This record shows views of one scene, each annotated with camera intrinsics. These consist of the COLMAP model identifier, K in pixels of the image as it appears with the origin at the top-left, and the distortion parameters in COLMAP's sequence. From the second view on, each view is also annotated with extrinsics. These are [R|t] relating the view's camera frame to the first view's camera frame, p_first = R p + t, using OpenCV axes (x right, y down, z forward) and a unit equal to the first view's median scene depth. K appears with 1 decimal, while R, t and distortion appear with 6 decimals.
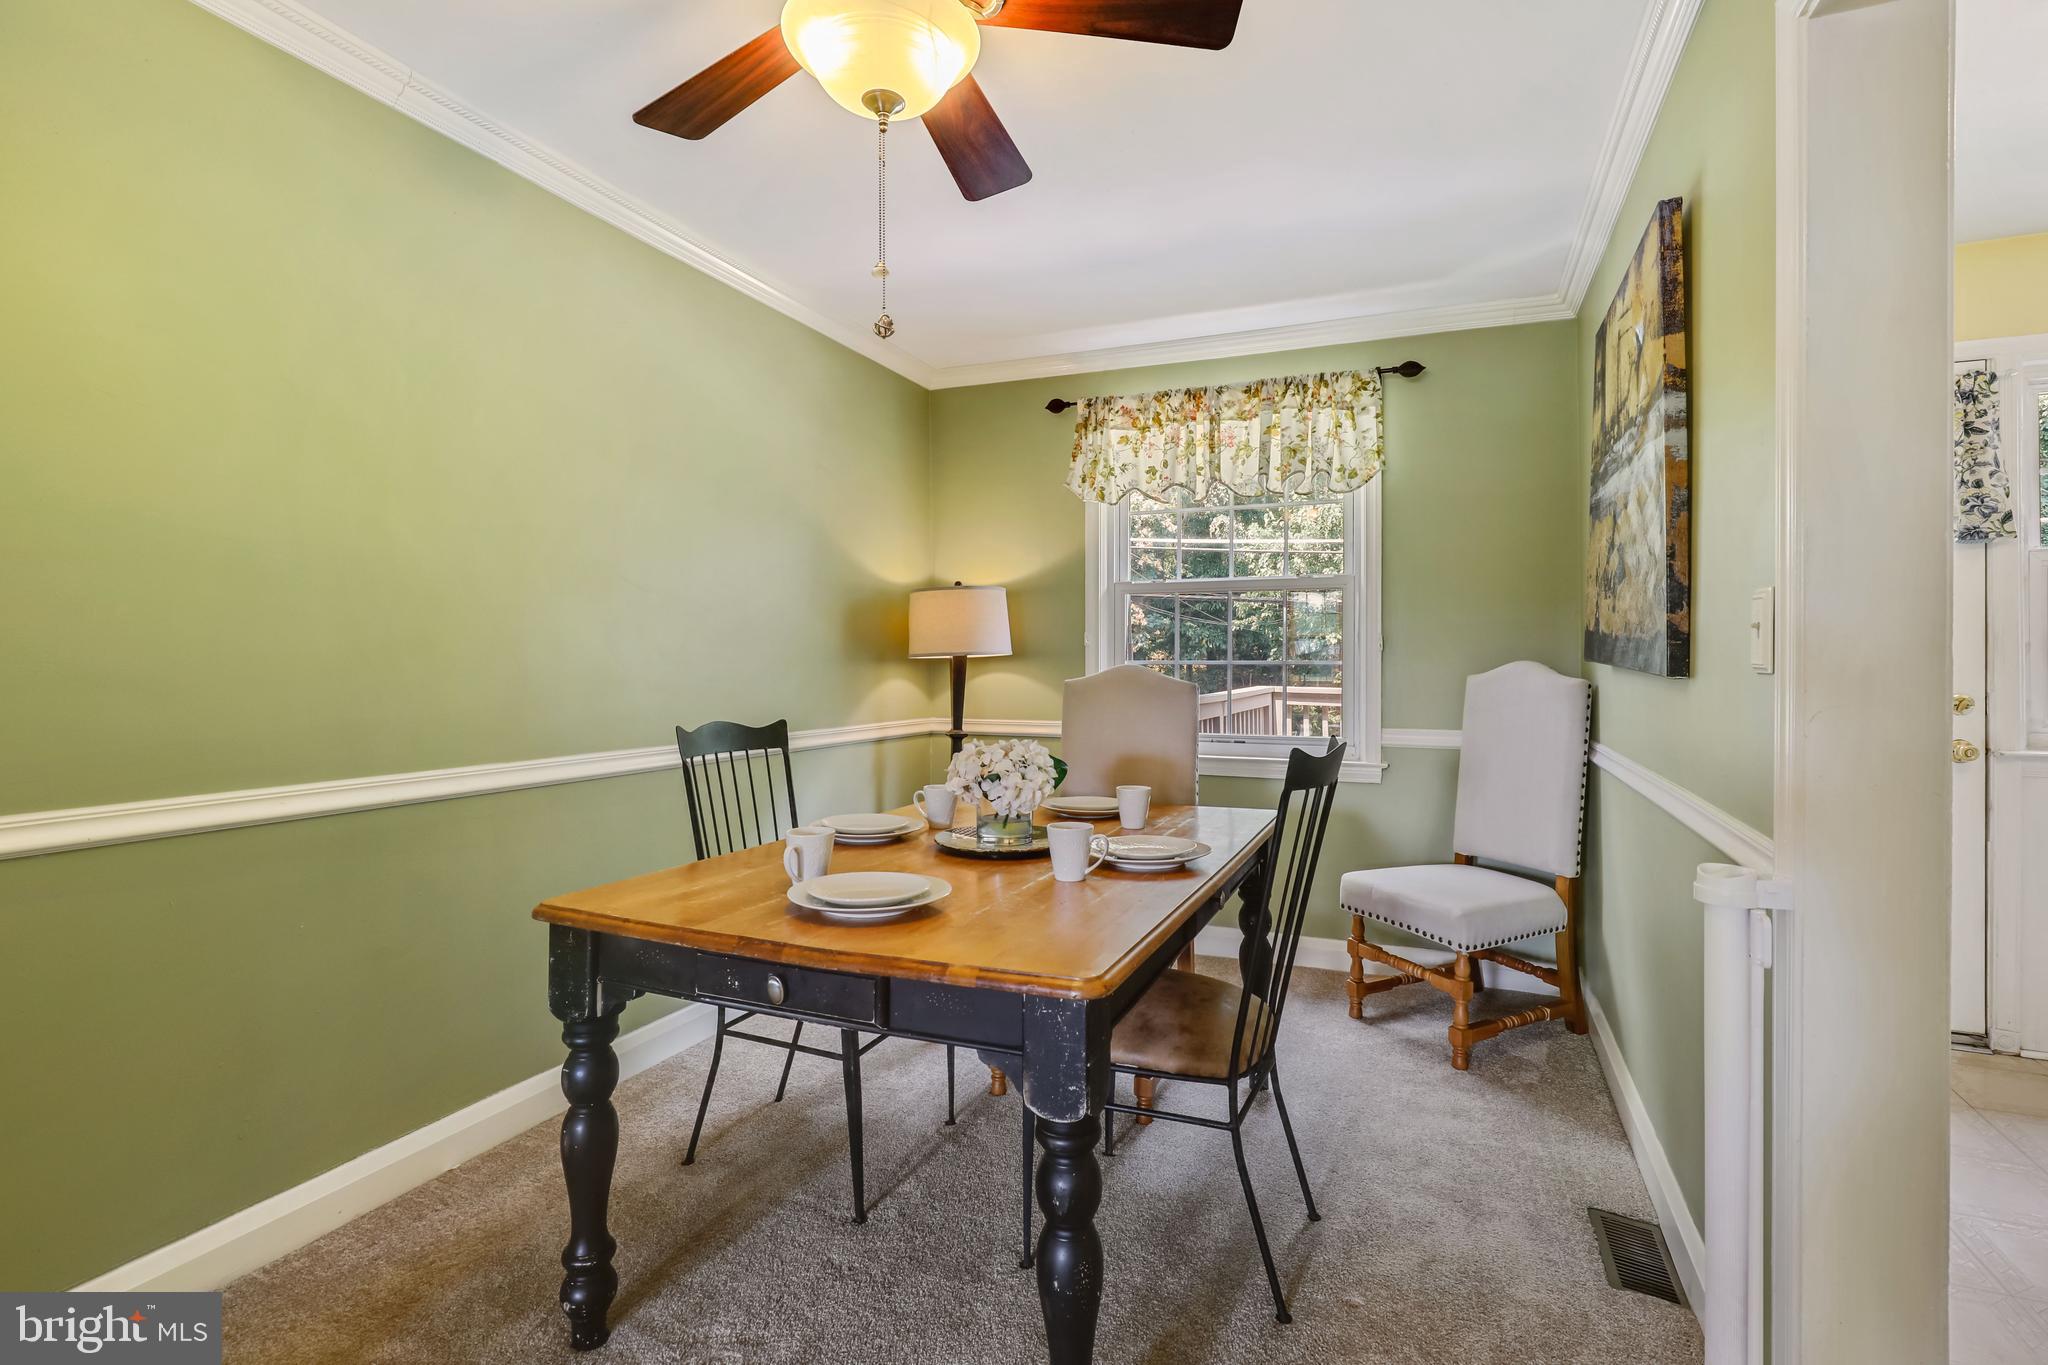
lens RADIAL K [[942.5, 0, 1052.7], [0, 942.5, 661.6], [0, 0, 1]] dist [-0.000750, -0.000340]
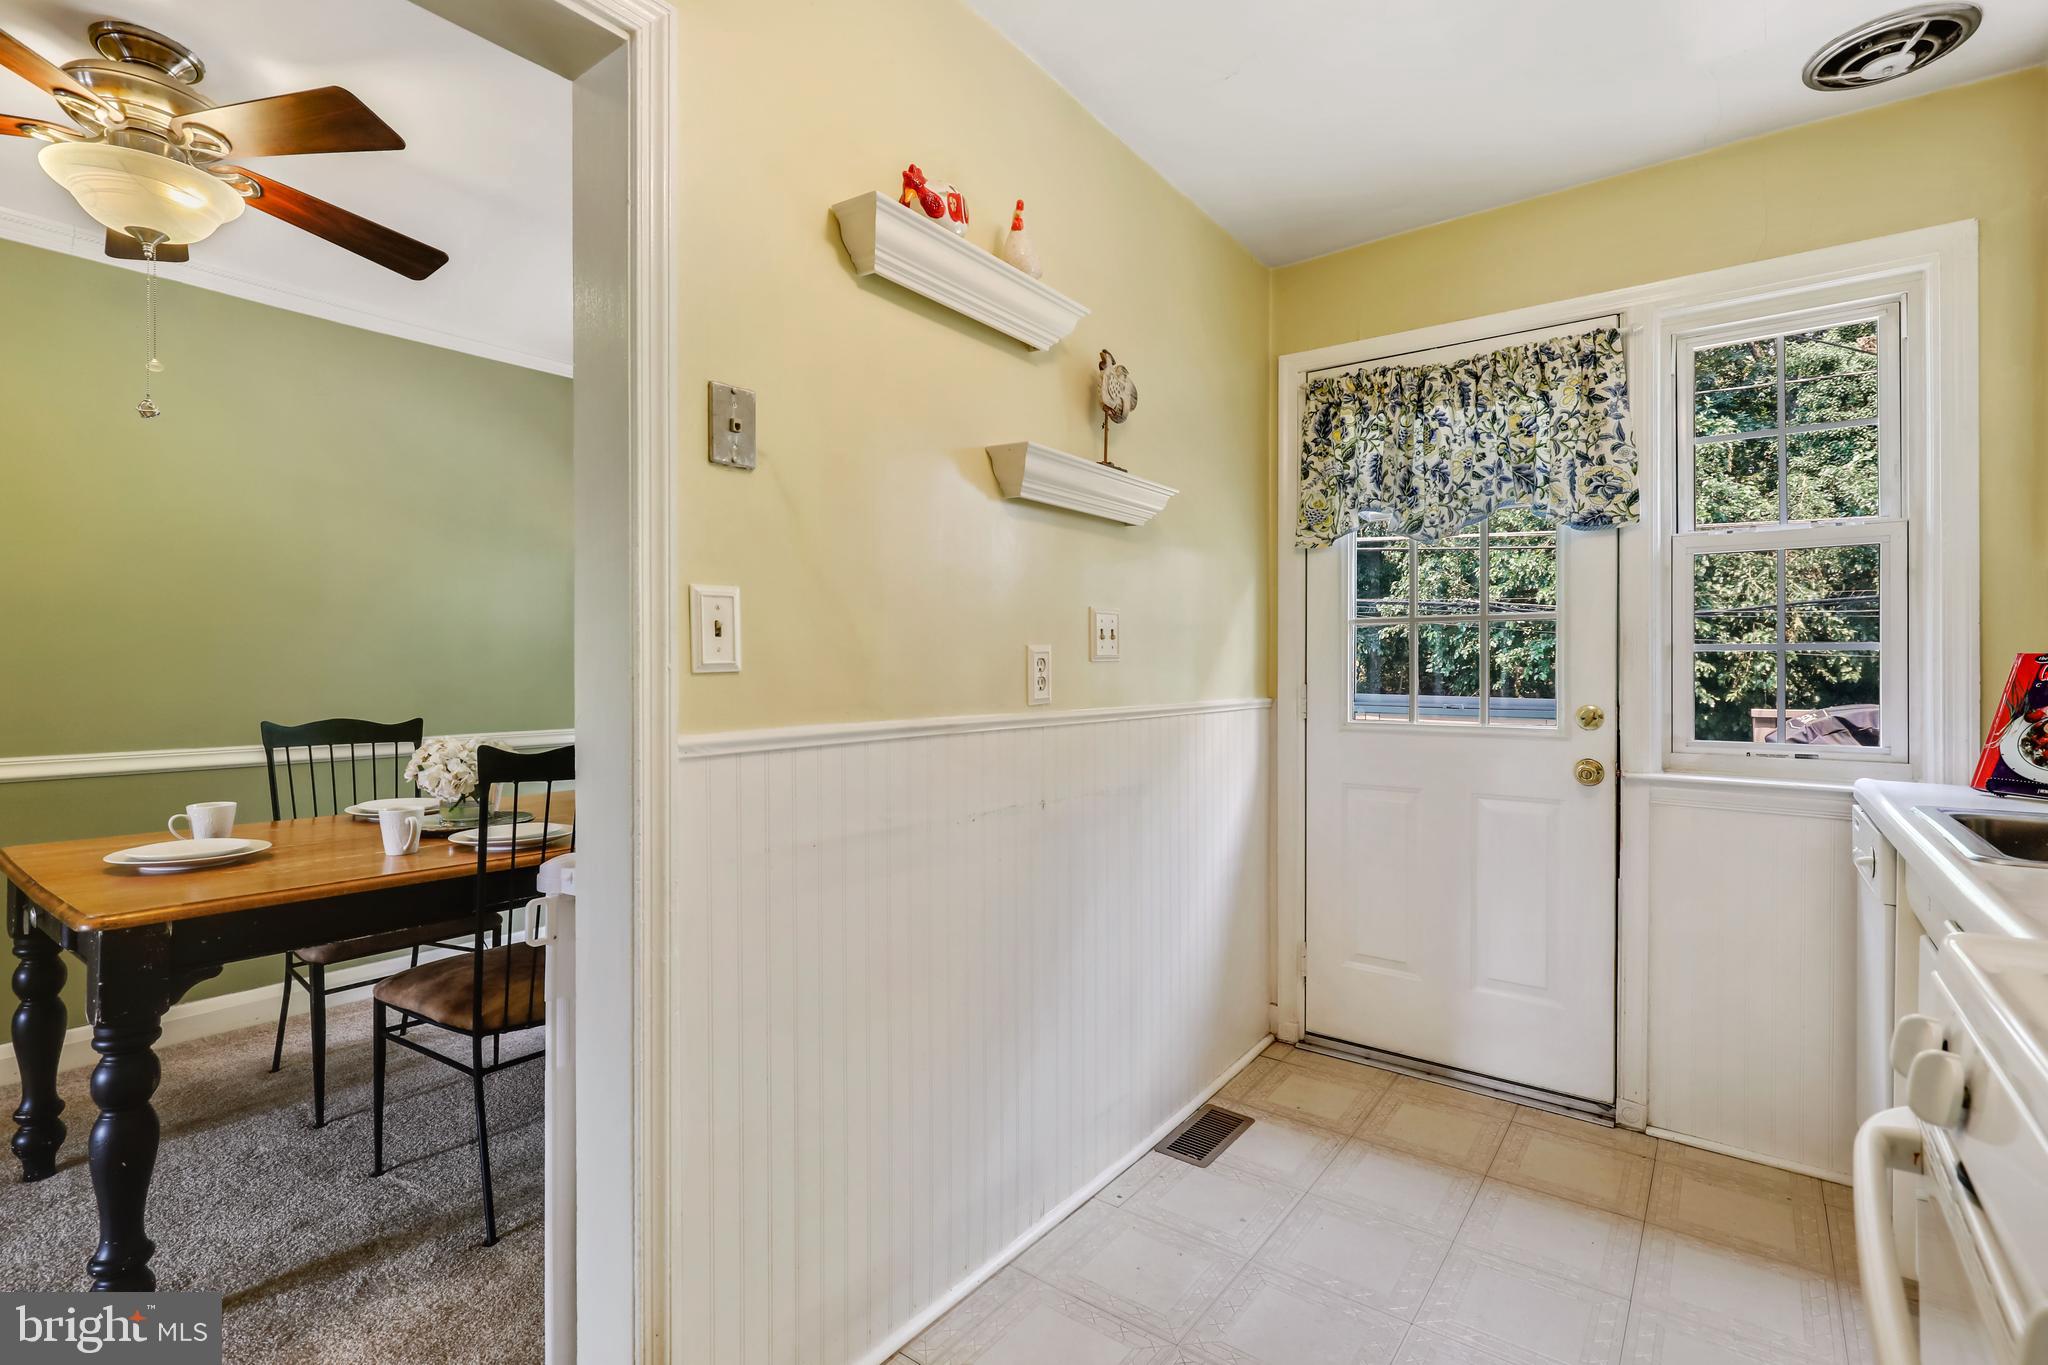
lens RADIAL K [[952.1, 0, 1024.6], [0, 952.1, 669.3], [0, 0, 1]] dist [-0.003524, -0.000788]
pose [[0.963848, 0.000767, -0.266450, 0.582790], [-0.000394, 0.999999, 0.001451, 0.000090], [0.266451, -0.001294, 0.963848, 0.022359]]
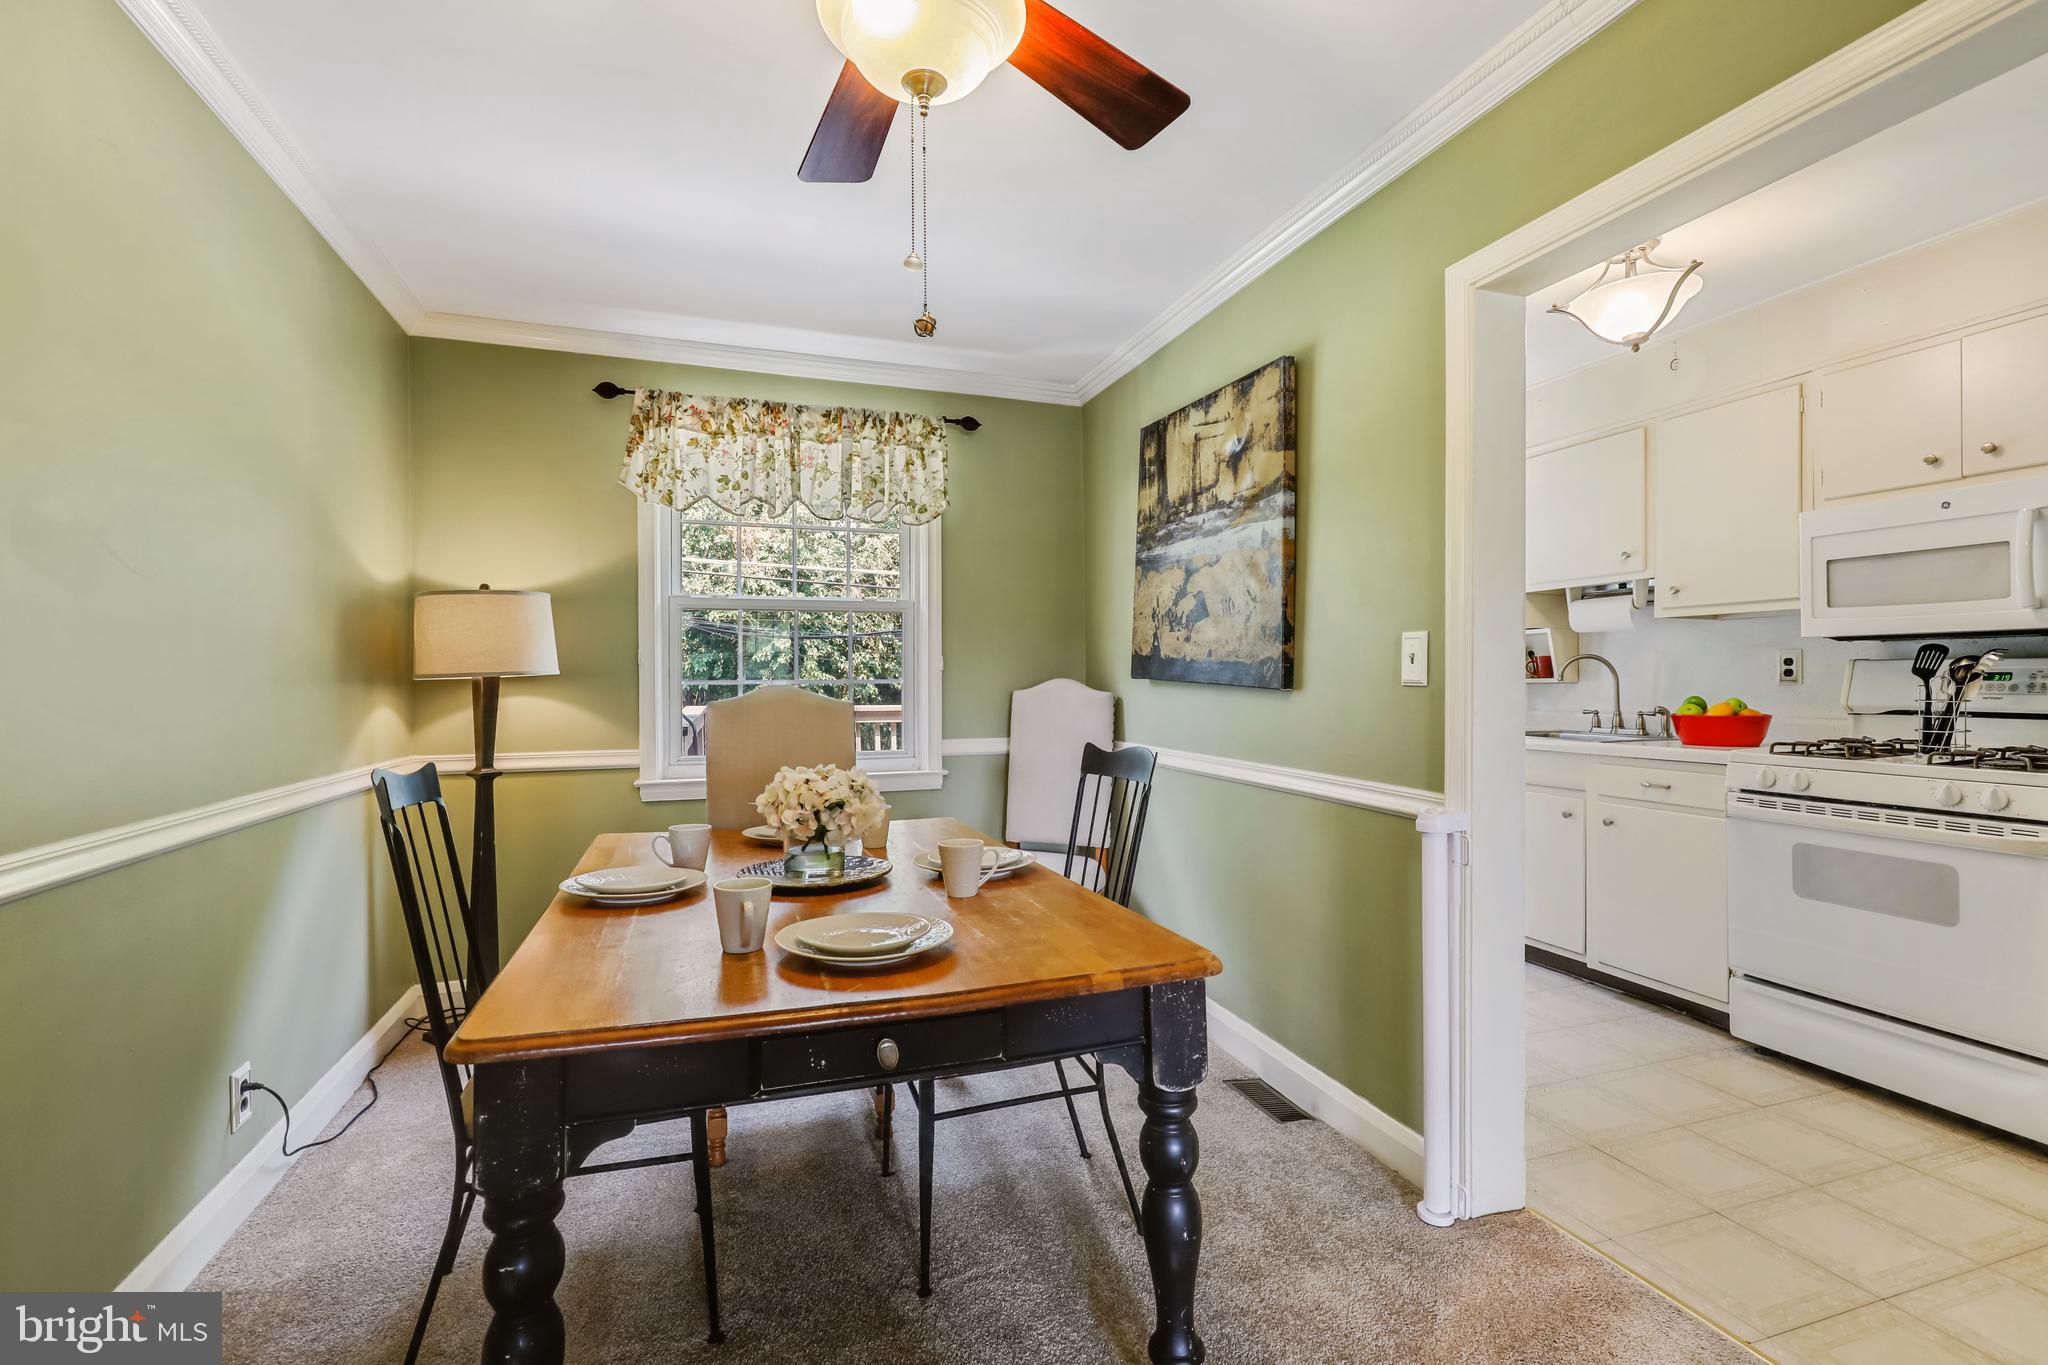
lens RADIAL K [[932.3, 0, 1024.0], [0, 932.3, 682.5], [0, 0, 1]] dist [0.000012, -0.000427]
pose [[0.754544, -0.007144, 0.656211, -0.308477], [0.005359, 0.999974, 0.004724, -0.001552], [-0.656228, -0.000048, 0.754563, 0.102194]]
